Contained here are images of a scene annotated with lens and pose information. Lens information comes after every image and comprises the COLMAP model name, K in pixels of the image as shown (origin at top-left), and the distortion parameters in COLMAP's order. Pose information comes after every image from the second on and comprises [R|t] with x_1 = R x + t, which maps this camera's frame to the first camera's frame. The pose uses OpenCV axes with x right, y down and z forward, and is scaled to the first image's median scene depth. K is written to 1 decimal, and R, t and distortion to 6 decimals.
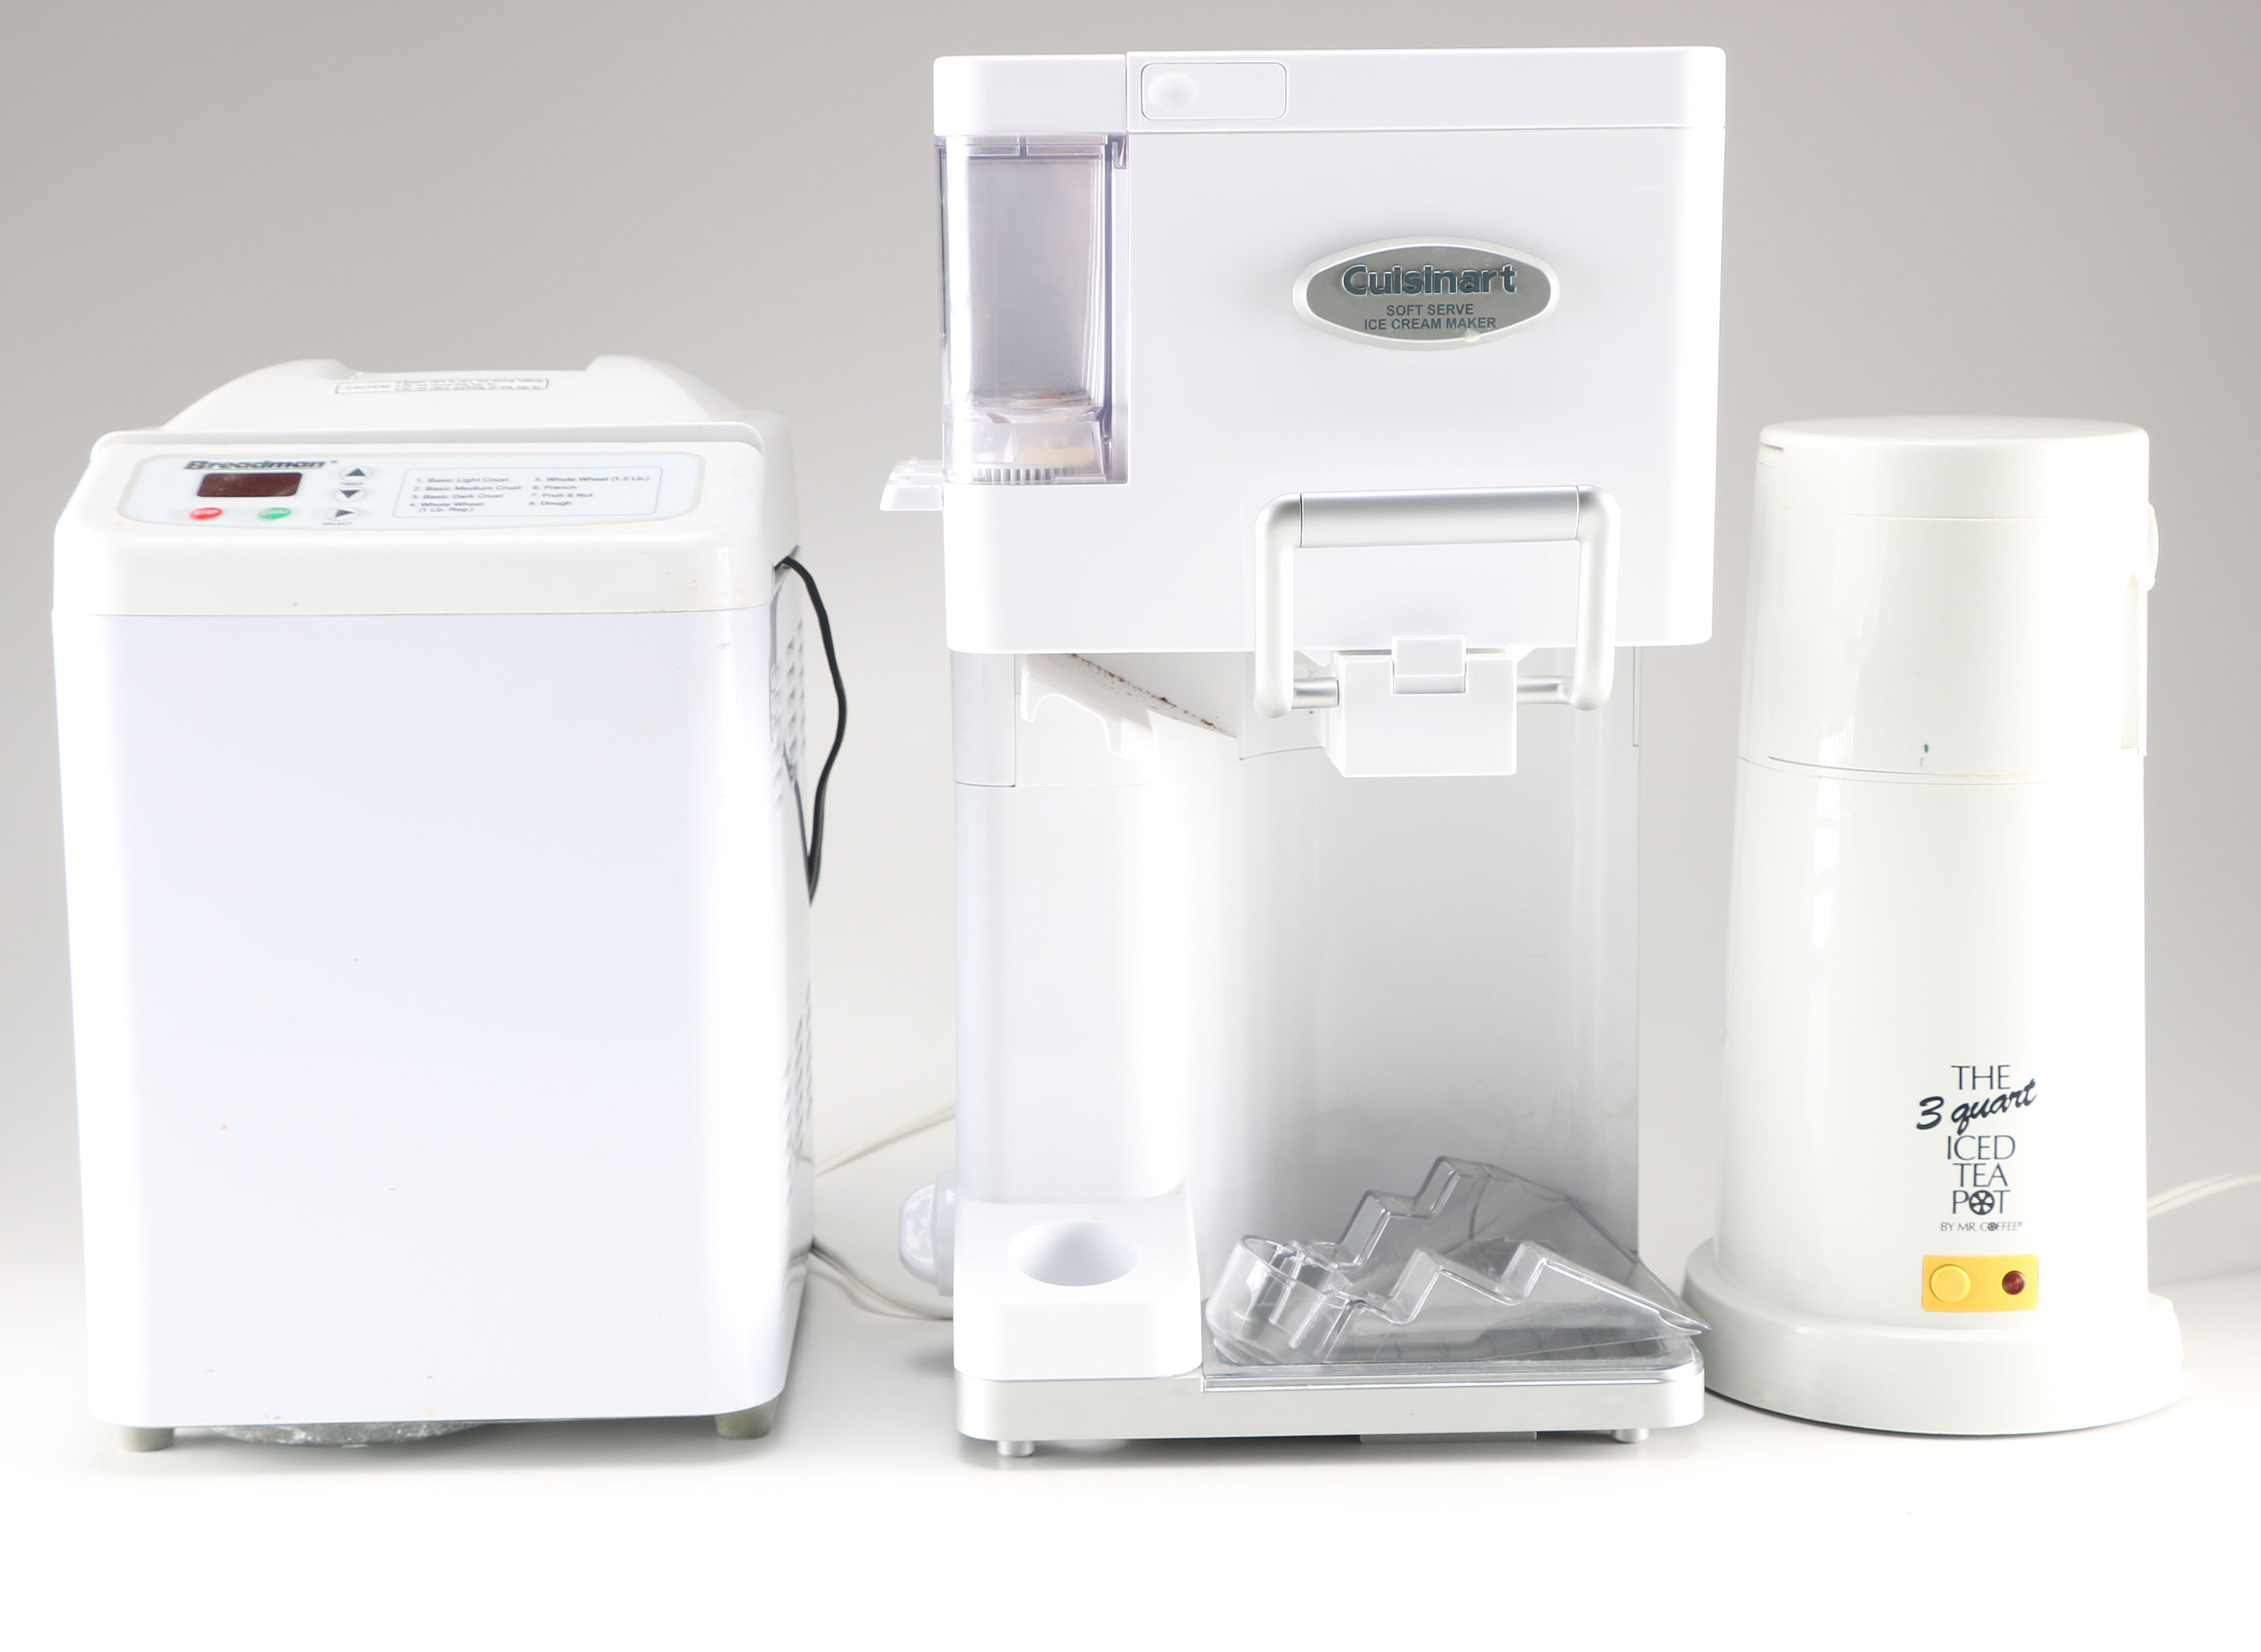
lens RADIAL K [[4053.4, 0, 1141.9], [0, 4053.4, 823.9], [0, 0, 1]] dist [-0.001290, 0.000000]
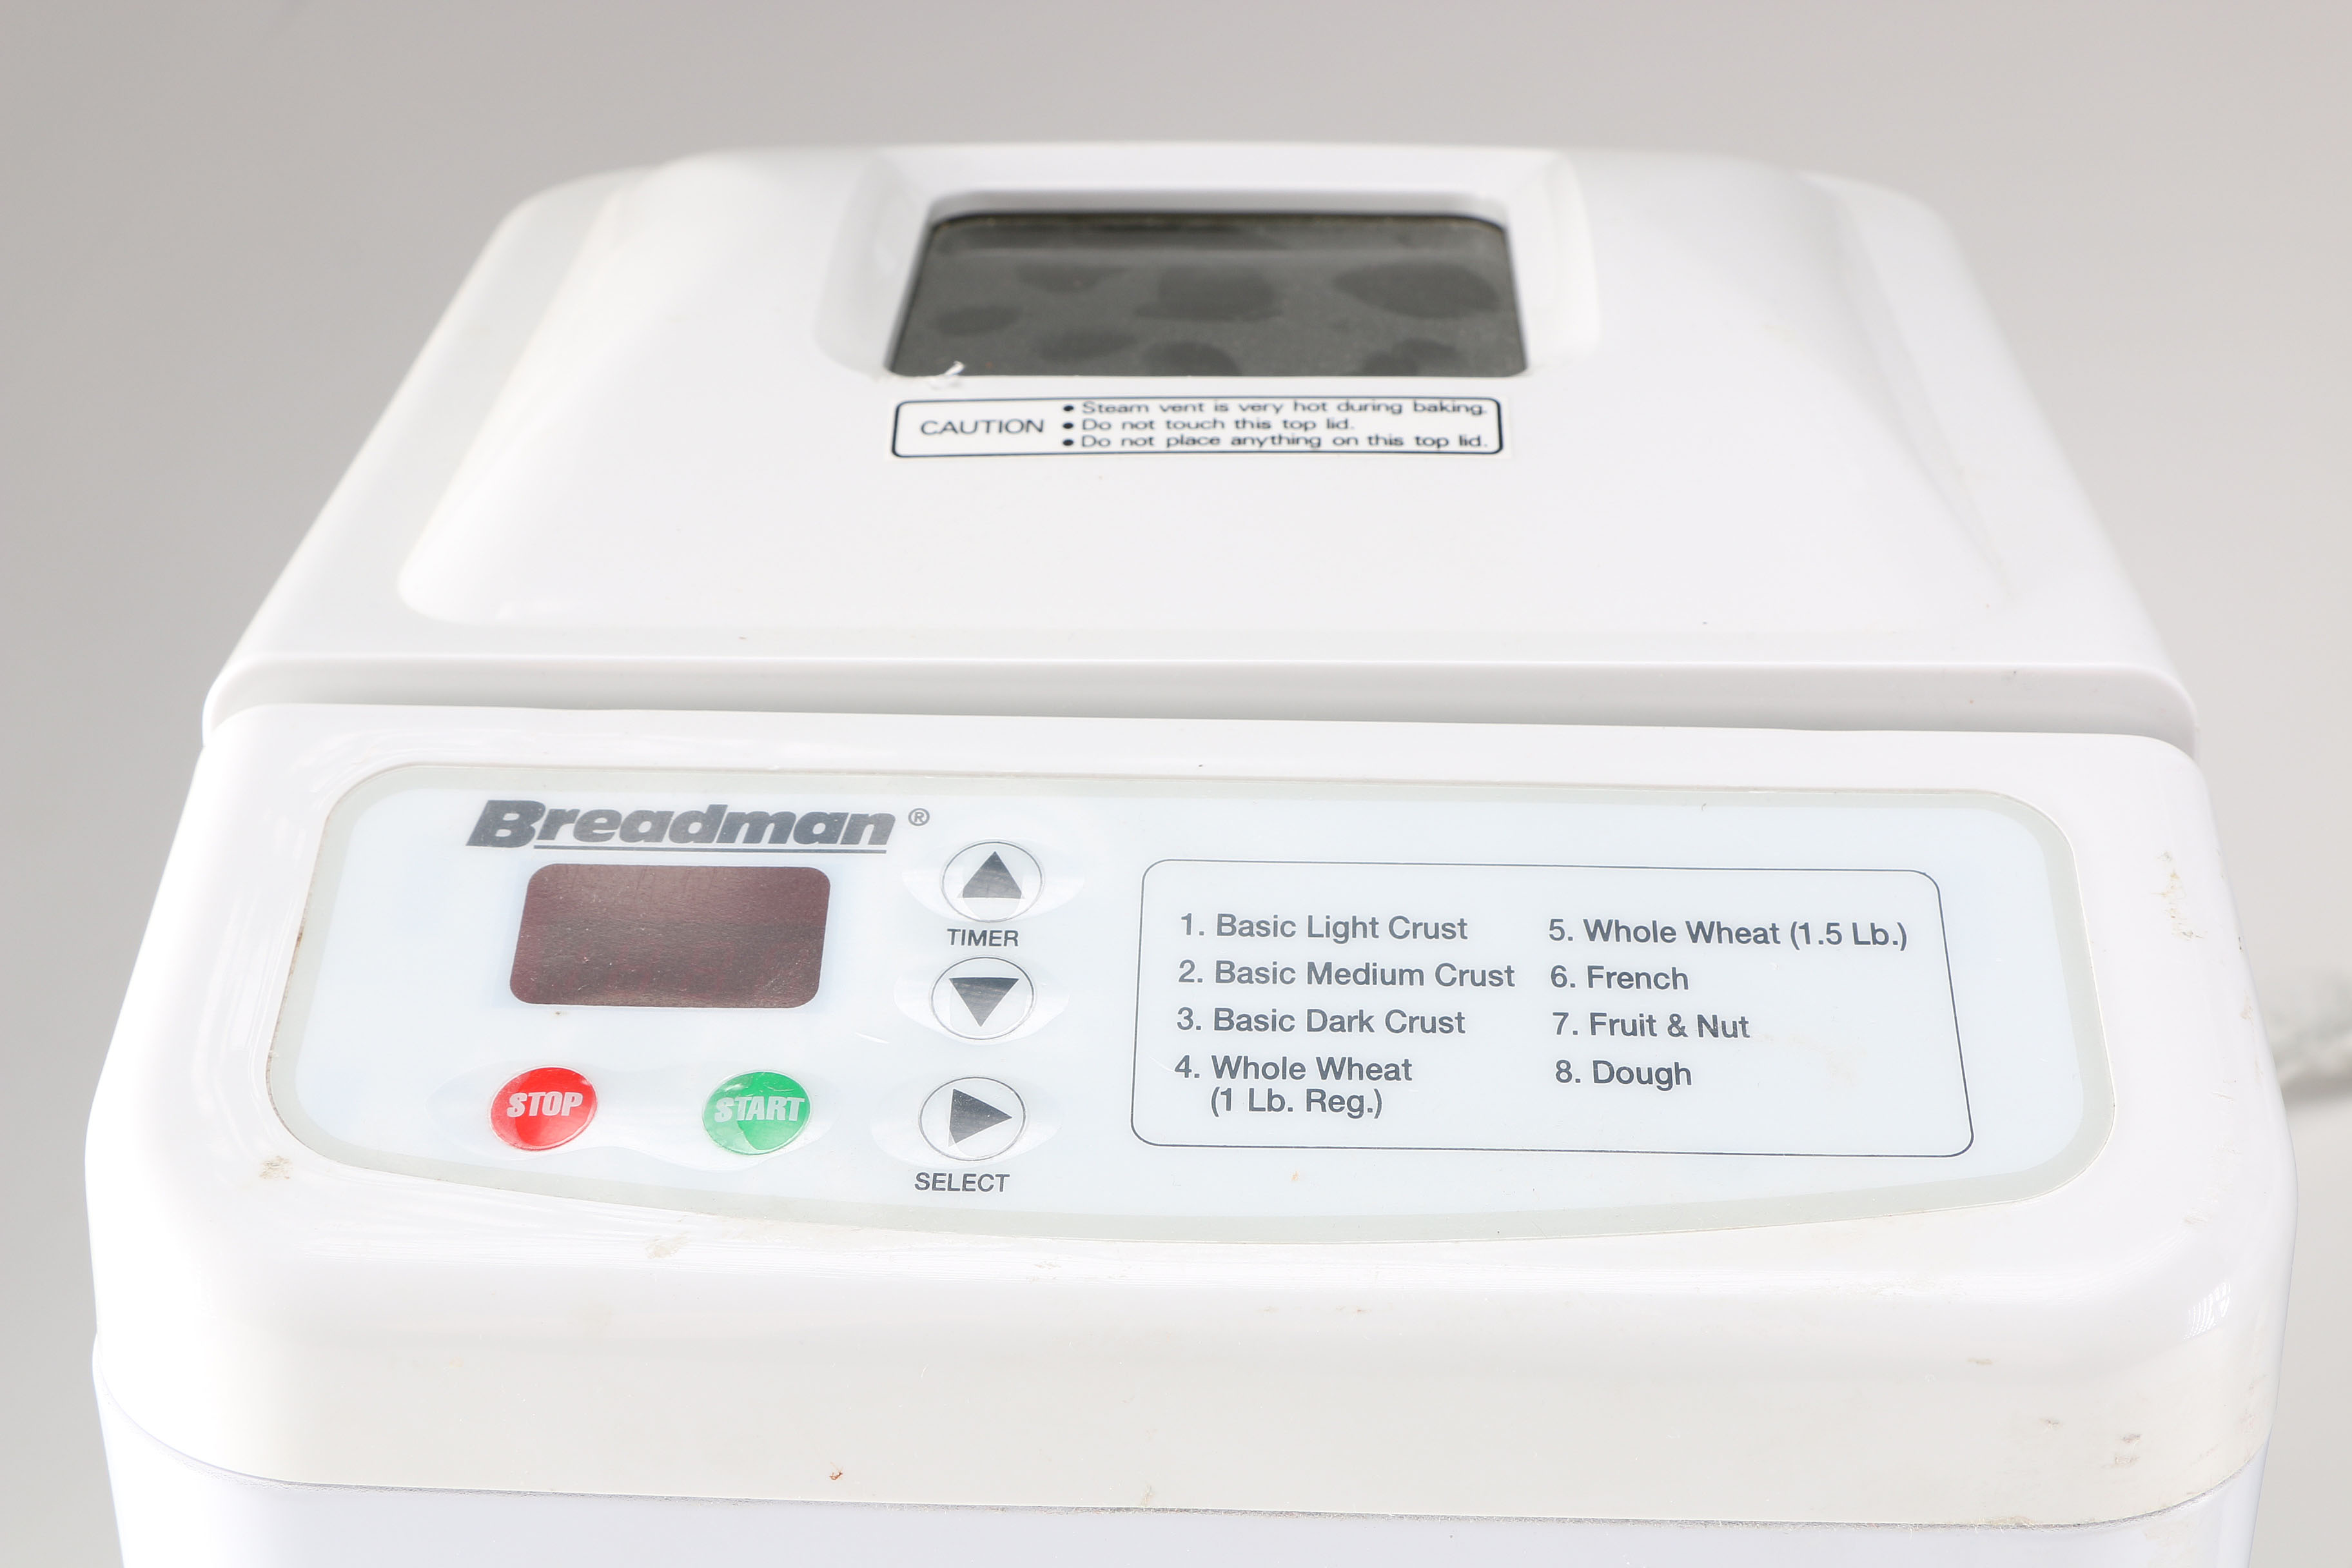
lens RADIAL K [[3776.4, 0, 1176.2], [0, 3776.4, 781.6], [0, 0, 1]] dist [0.108156, 0.000000]
pose [[0.997560, 0.023309, -0.065812, -0.160794], [-0.000271, 0.943912, 0.330198, -0.196442], [0.069817, -0.329374, 0.941615, 0.723905]]
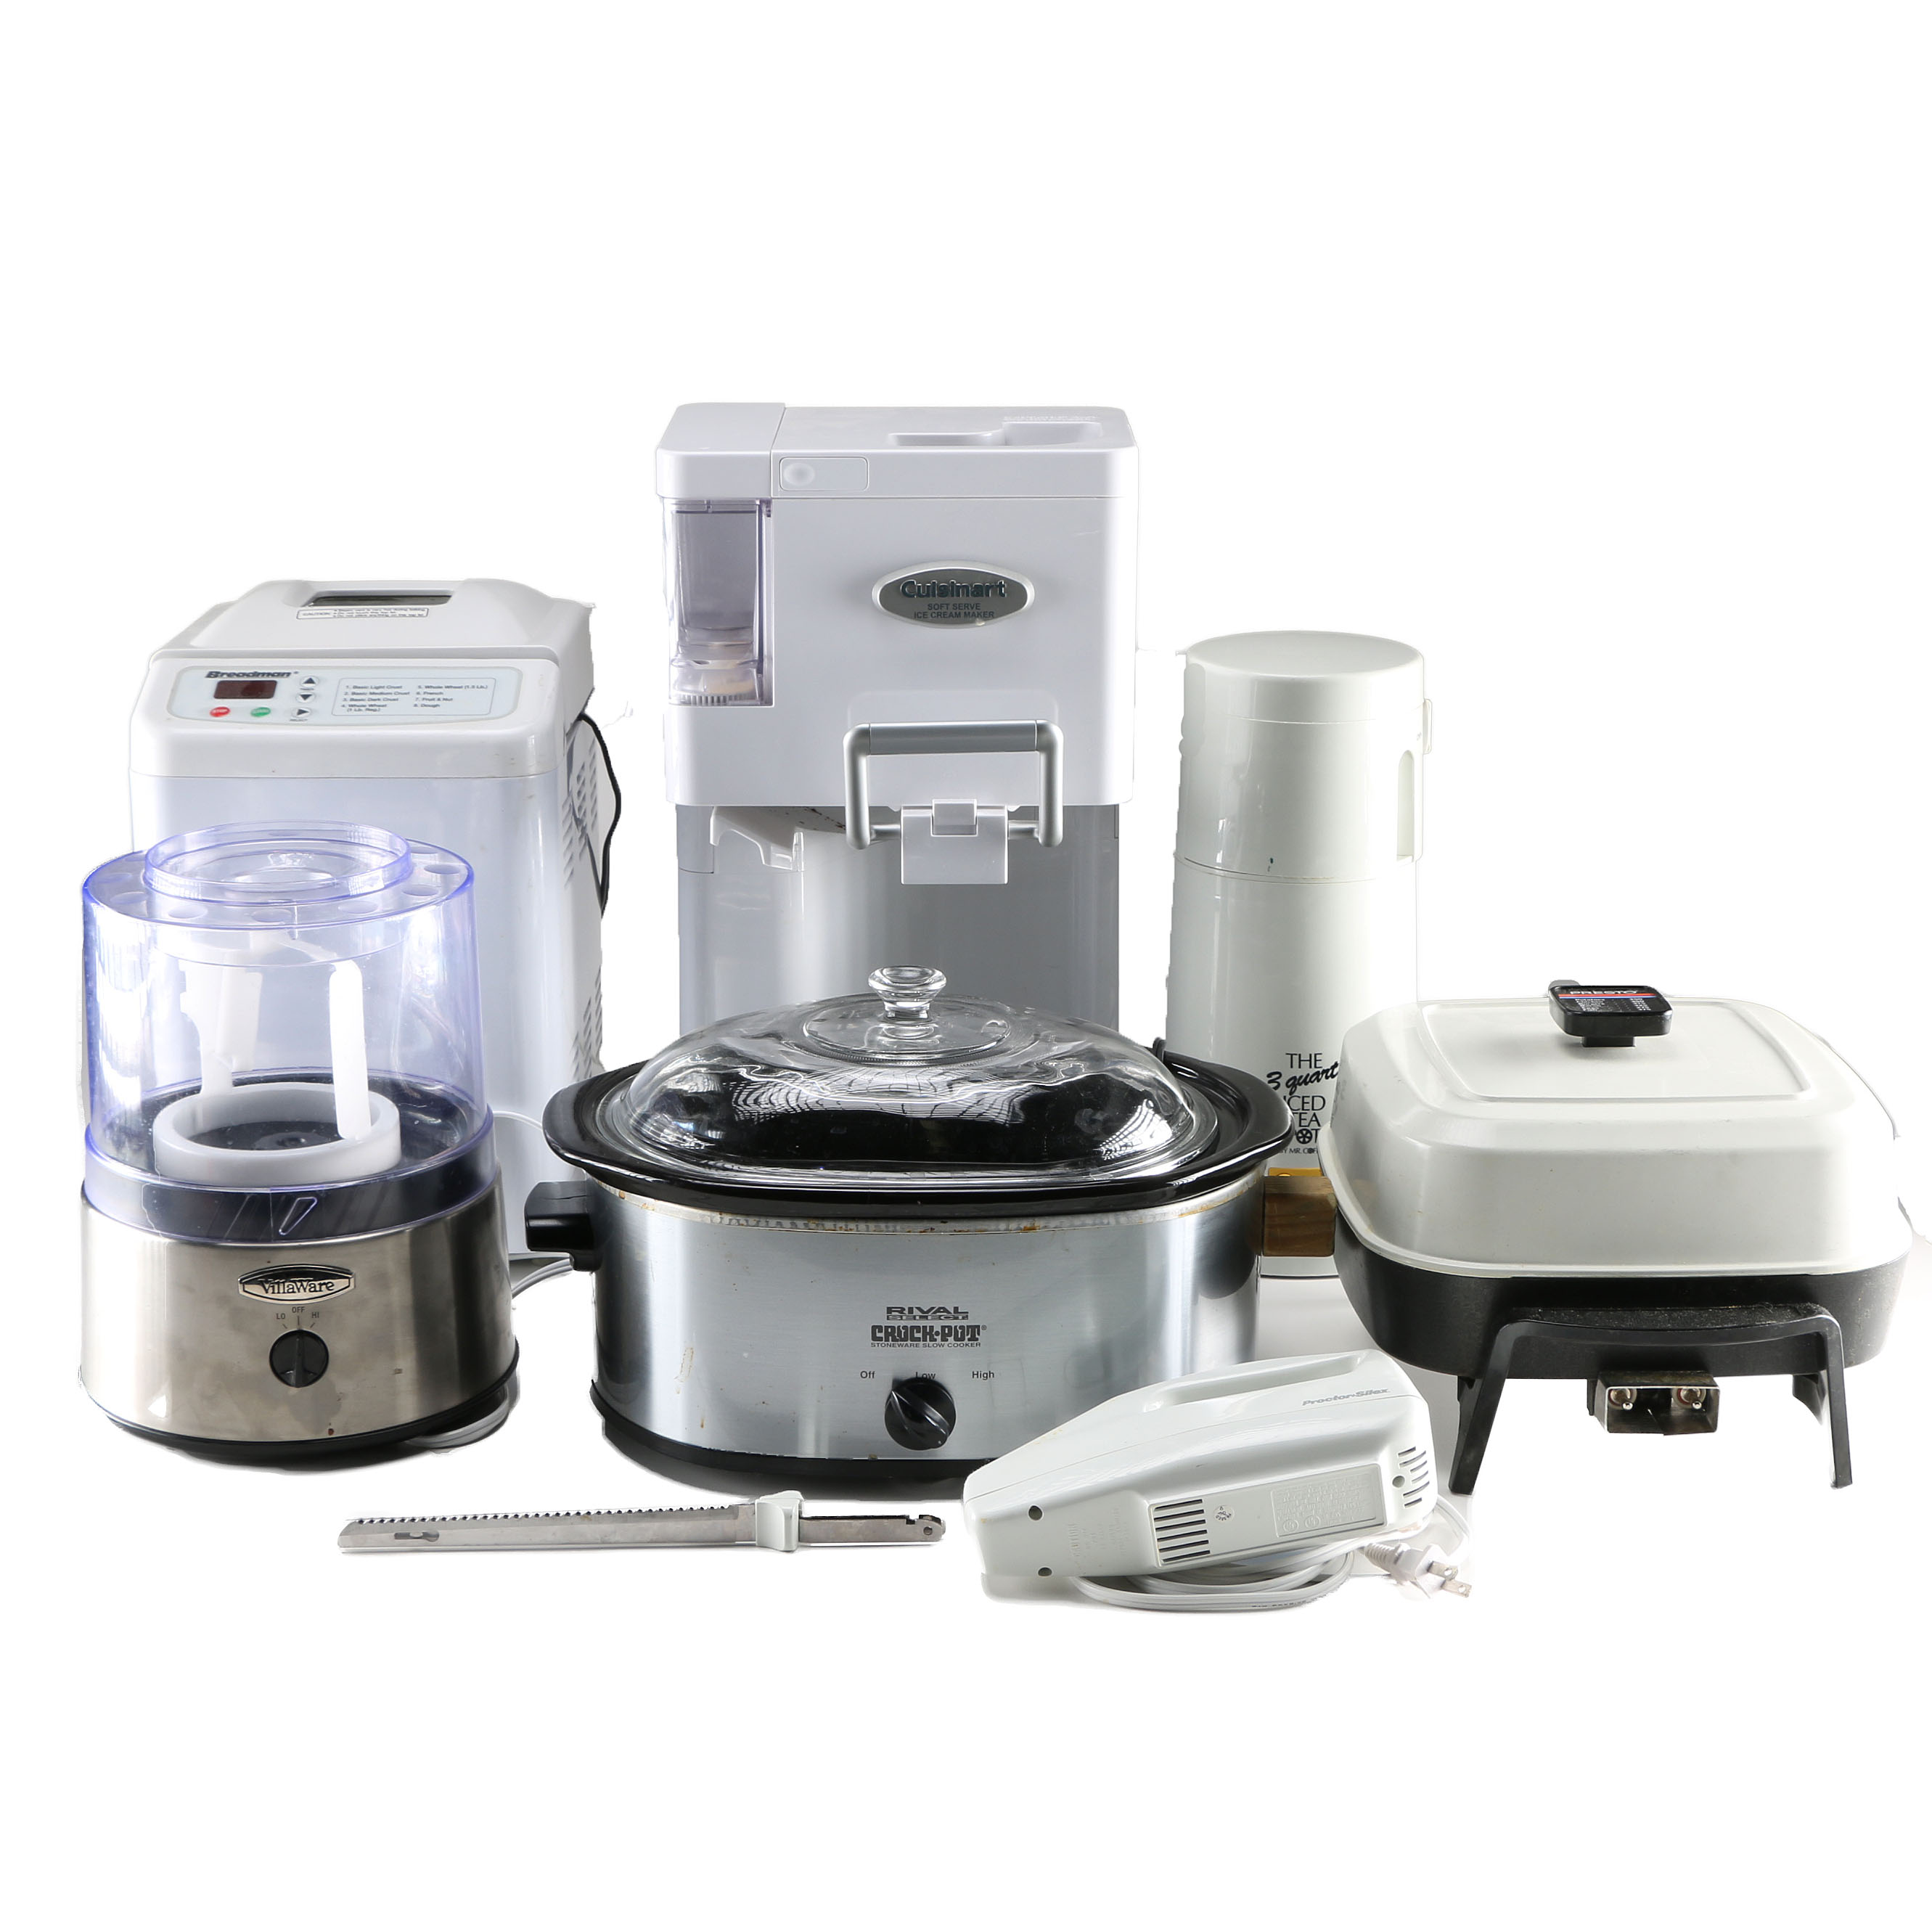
lens RADIAL K [[3757.9, 0, 962.7], [0, 3757.9, 966.9], [0, 0, 1]] dist [-0.151675, 0.000000]
pose [[0.999632, 0.012778, -0.023922, 0.107384], [-0.010065, 0.993852, 0.110258, -0.142195], [0.025184, -0.109977, 0.993615, -0.505712]]
